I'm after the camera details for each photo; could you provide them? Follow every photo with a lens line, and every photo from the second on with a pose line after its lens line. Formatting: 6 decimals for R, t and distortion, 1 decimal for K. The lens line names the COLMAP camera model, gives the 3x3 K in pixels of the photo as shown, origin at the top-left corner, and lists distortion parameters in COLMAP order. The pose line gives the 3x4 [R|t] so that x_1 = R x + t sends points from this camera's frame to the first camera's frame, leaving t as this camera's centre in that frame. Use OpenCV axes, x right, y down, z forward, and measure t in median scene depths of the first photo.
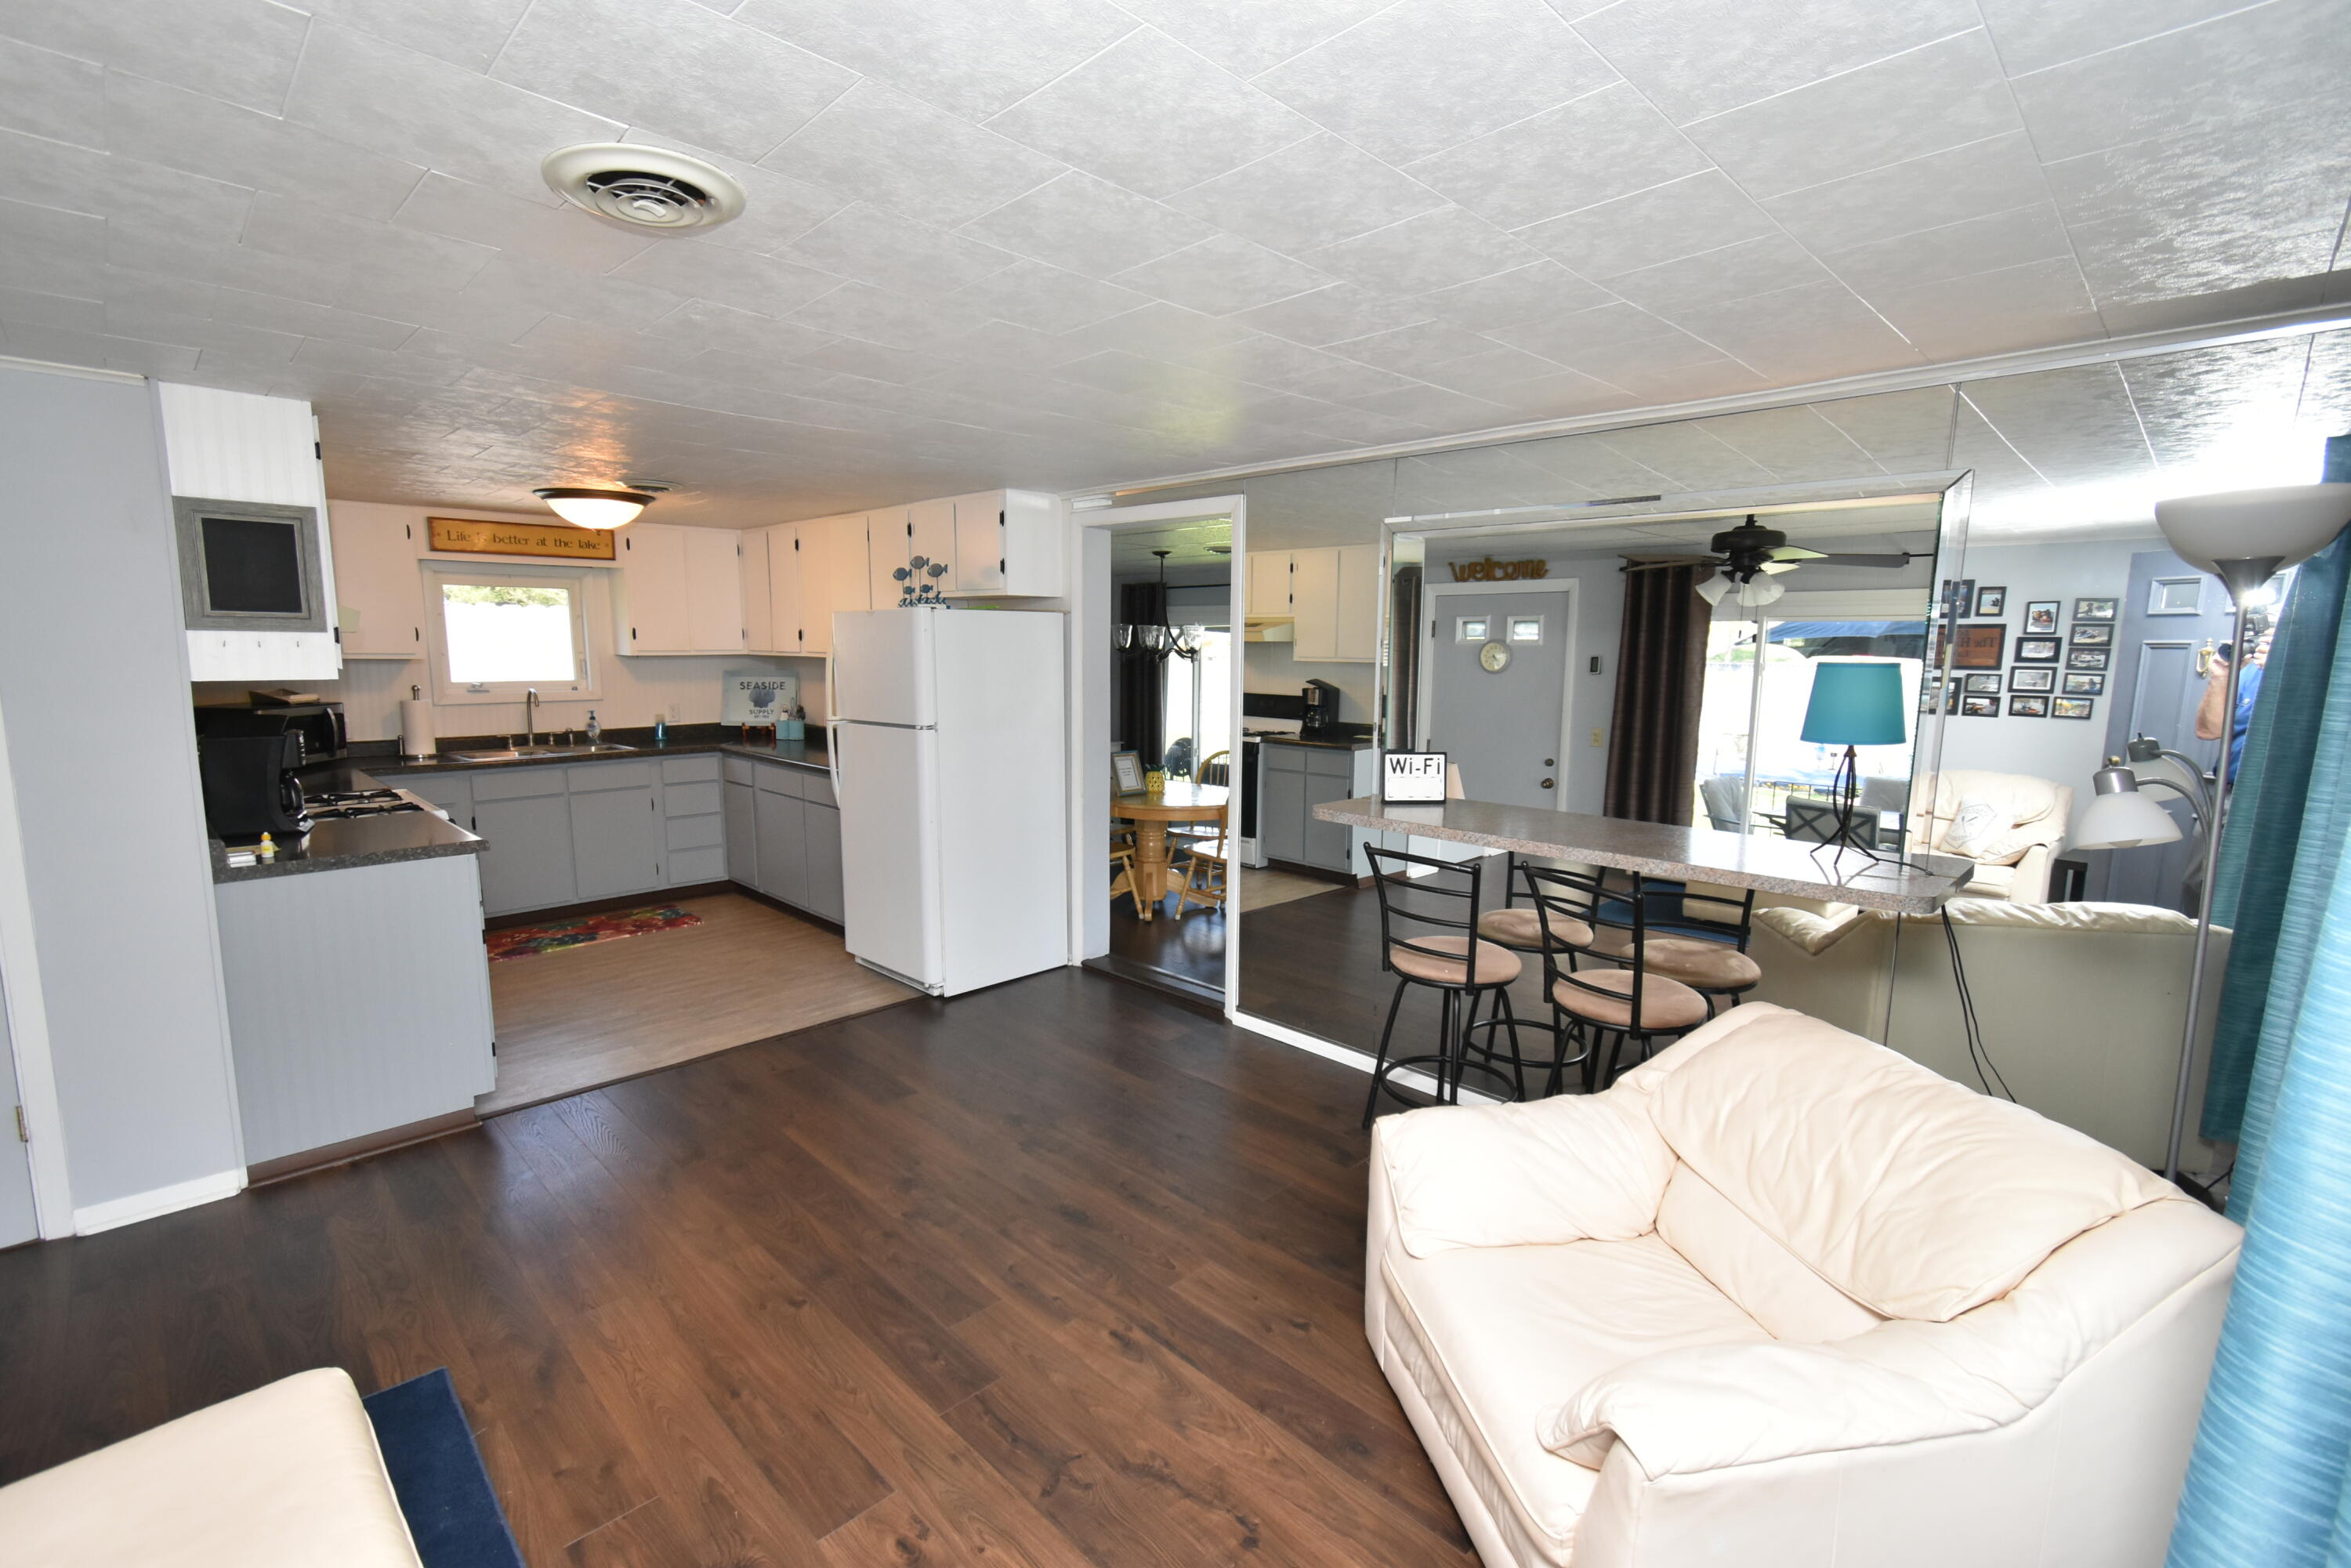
lens RADIAL K [[1038.3, 0, 1176.5], [0, 1038.3, 792.6], [0, 0, 1]] dist [0.007565, -0.004227]
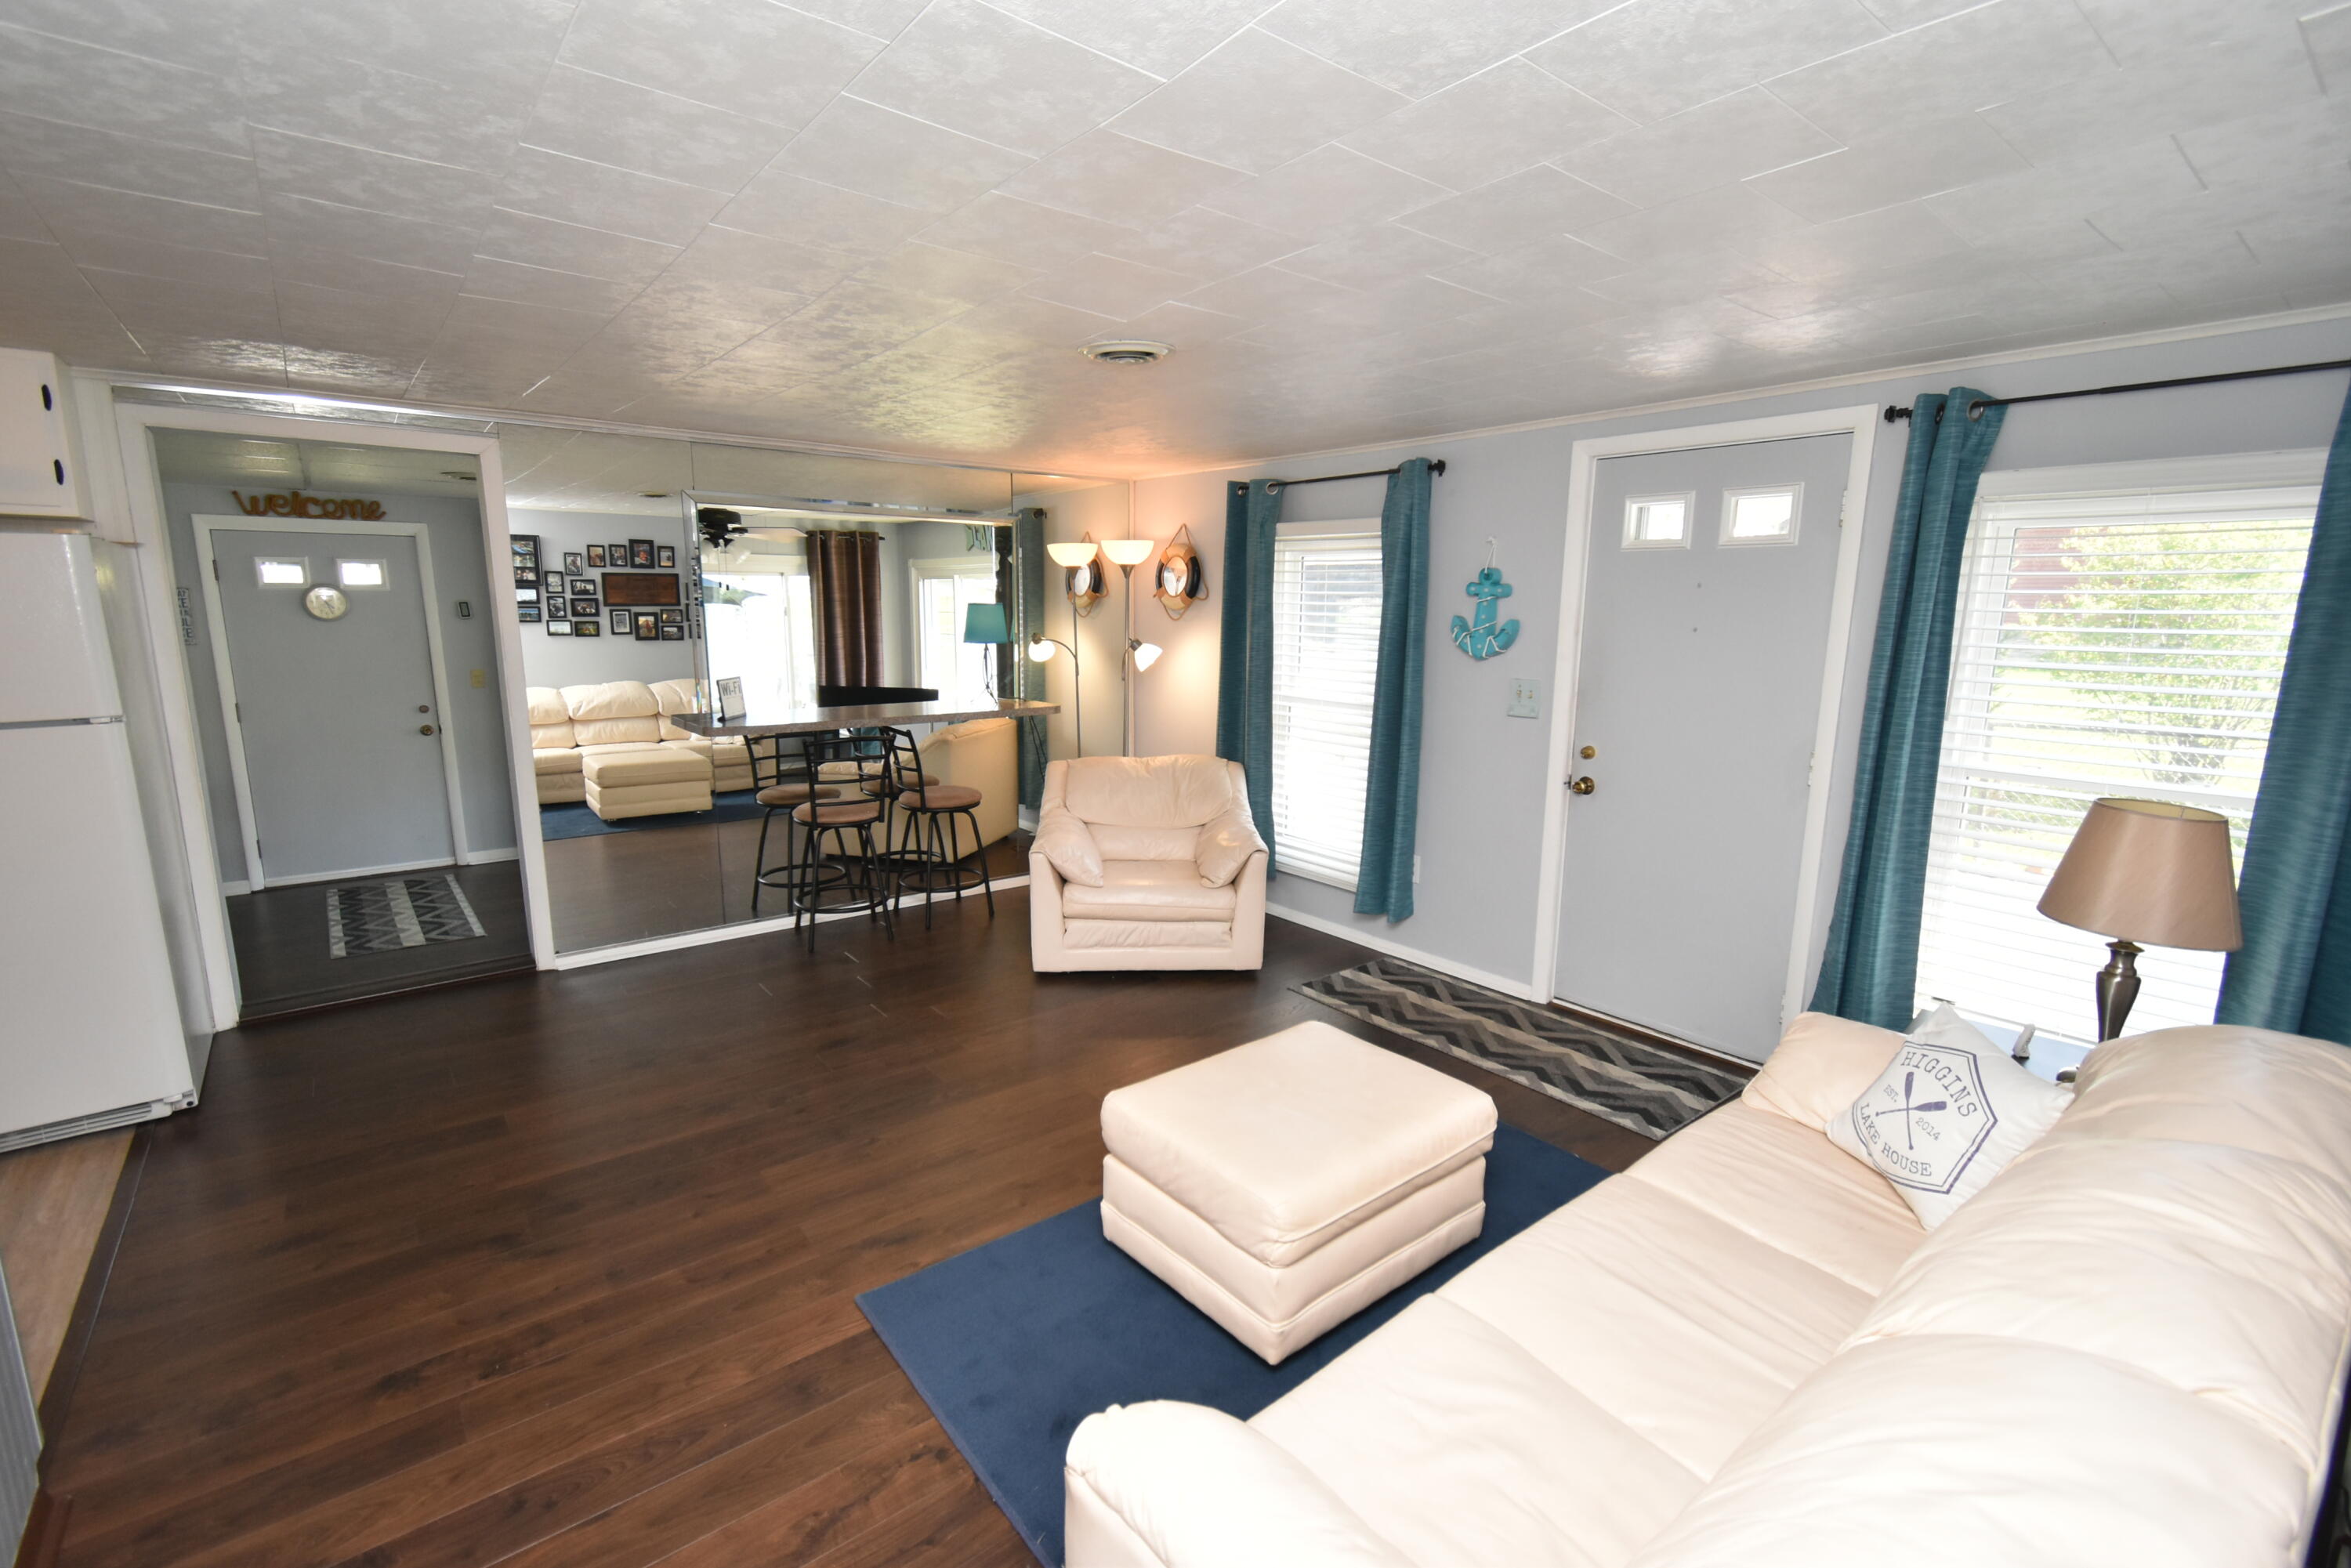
lens RADIAL K [[1038.3, 0, 1177.4], [0, 1038.3, 800.1], [0, 0, 1]] dist [0.007565, -0.004227]
pose [[0.104495, -0.201310, 0.973938, -0.658736], [0.138325, 0.972723, 0.186217, -0.035072], [-0.984859, 0.115261, 0.129491, 0.201707]]
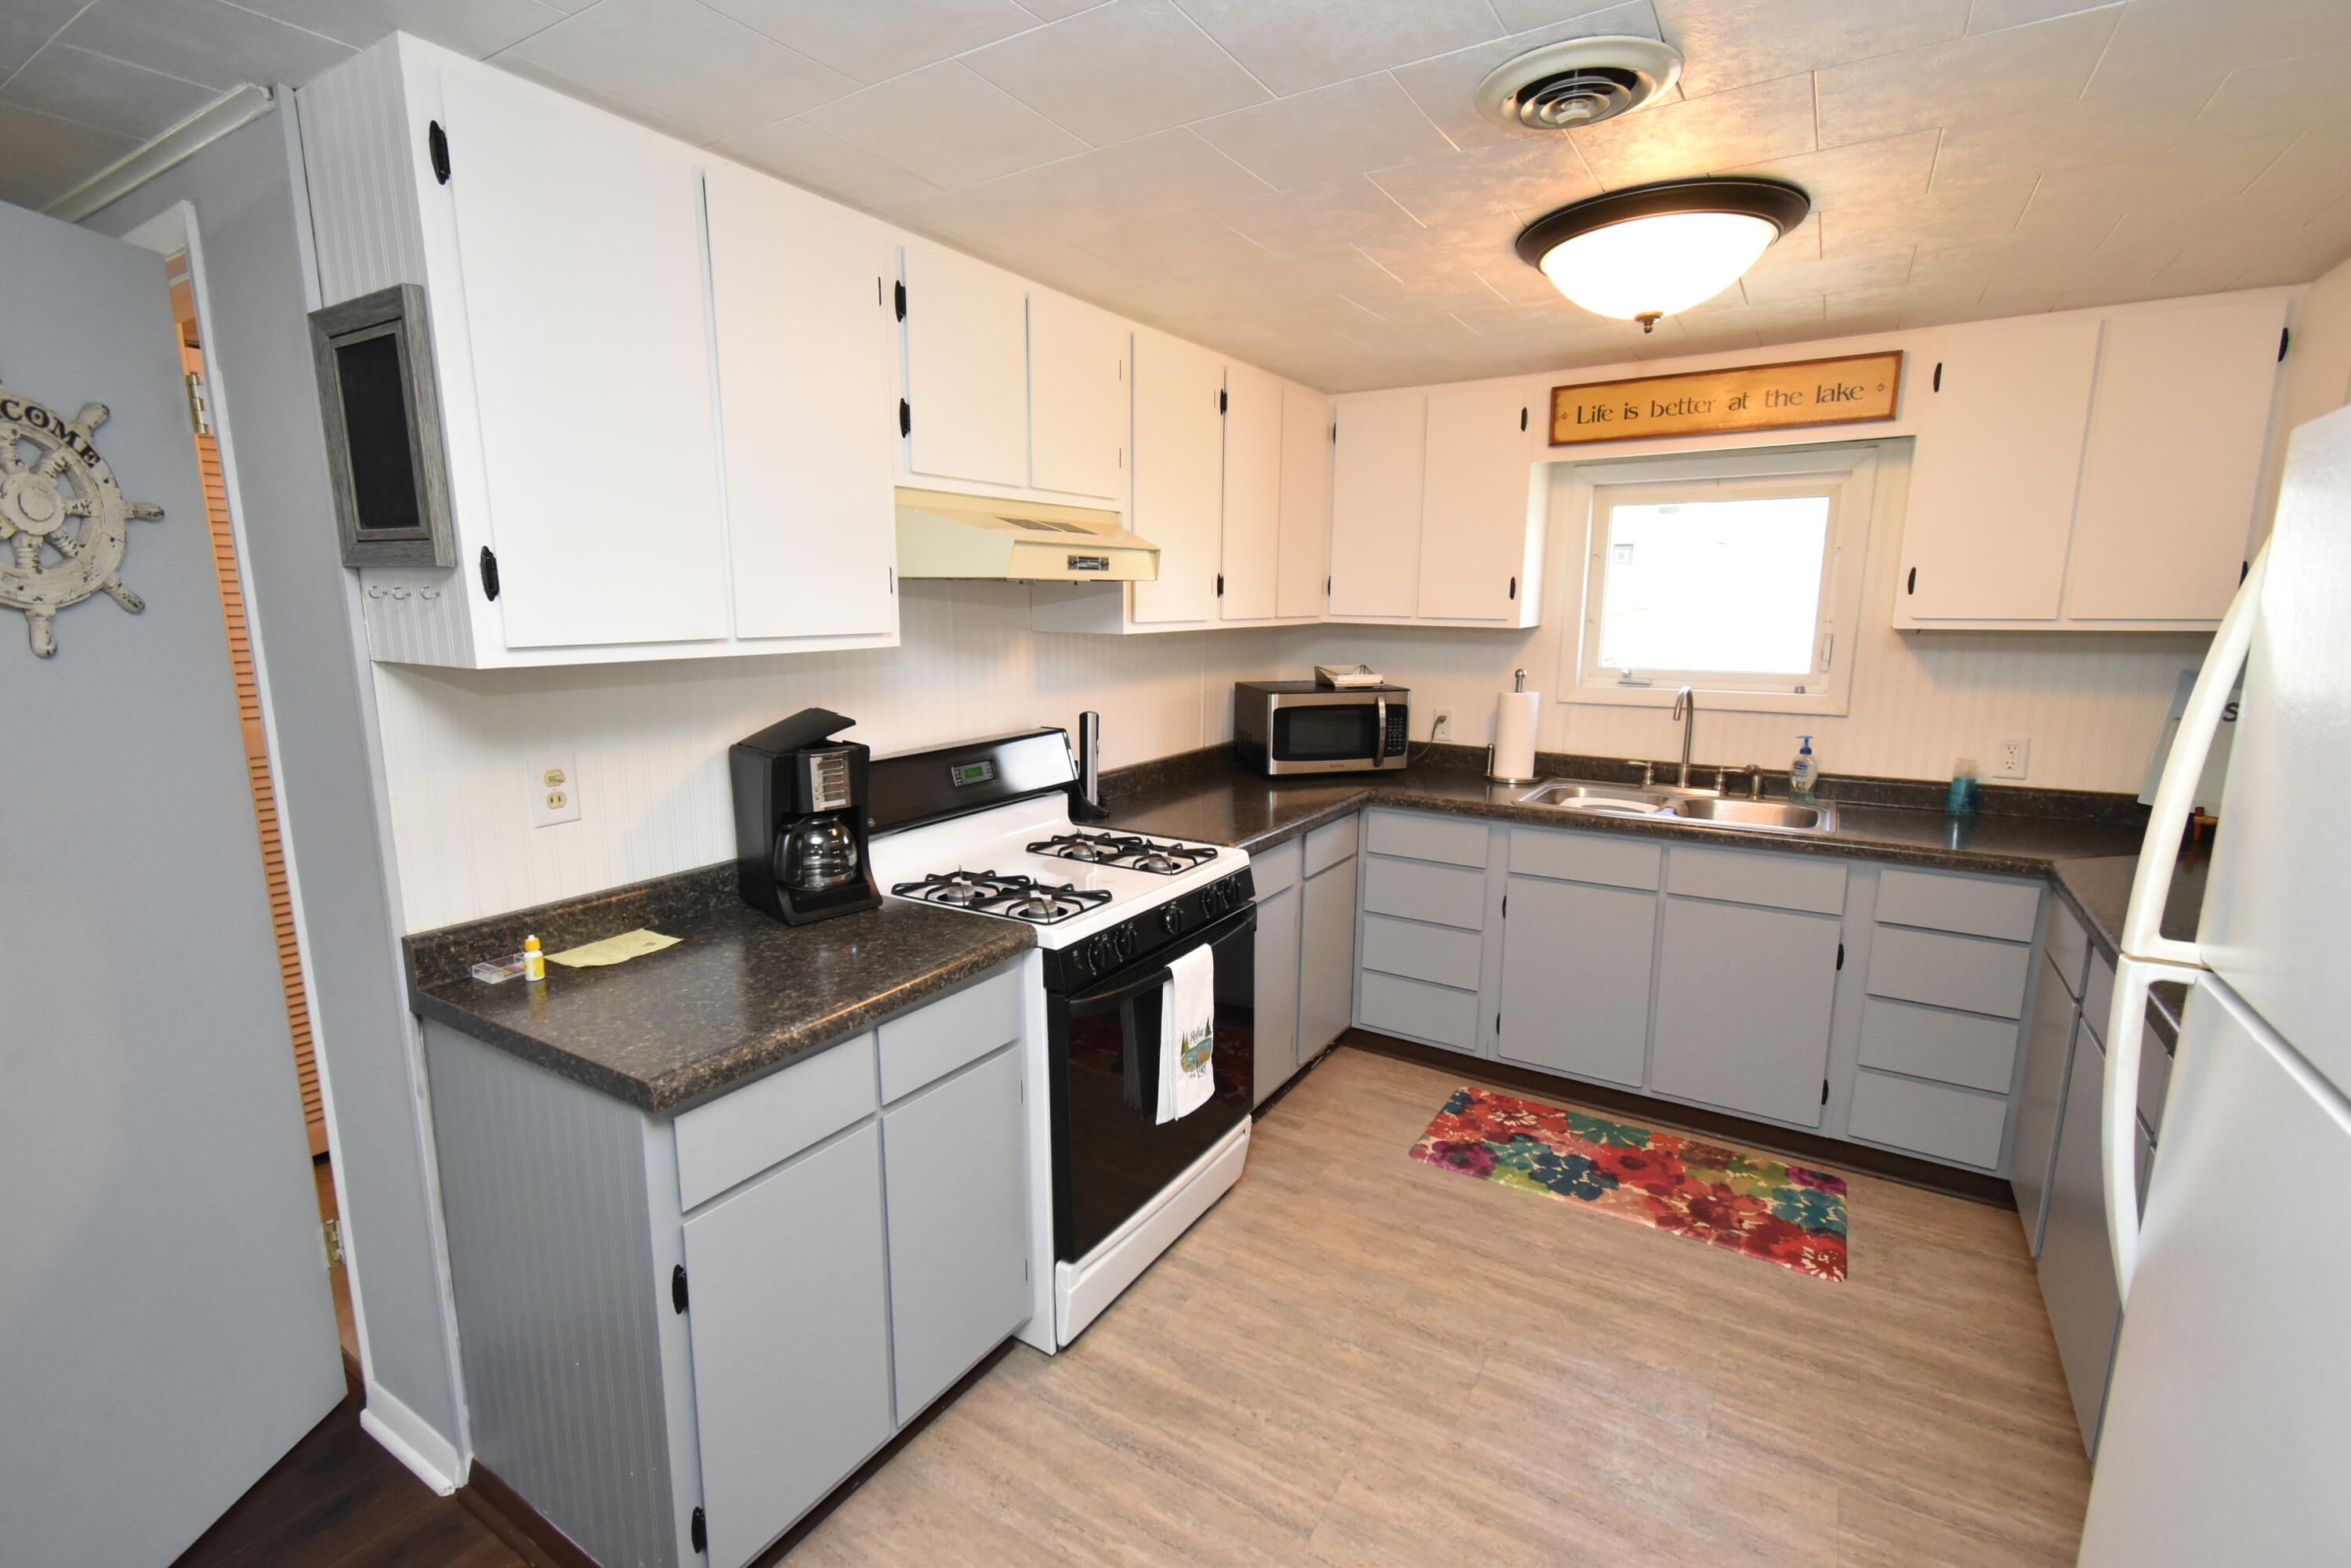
lens RADIAL K [[1038.3, 0, 1176.1], [0, 1038.3, 787.6], [0, 0, 1]] dist [0.007565, -0.004227]
pose [[0.218452, 0.167531, -0.961360, -0.156348], [-0.140441, 0.980295, 0.138918, -0.092455], [0.965689, 0.104667, 0.237676, 0.665651]]
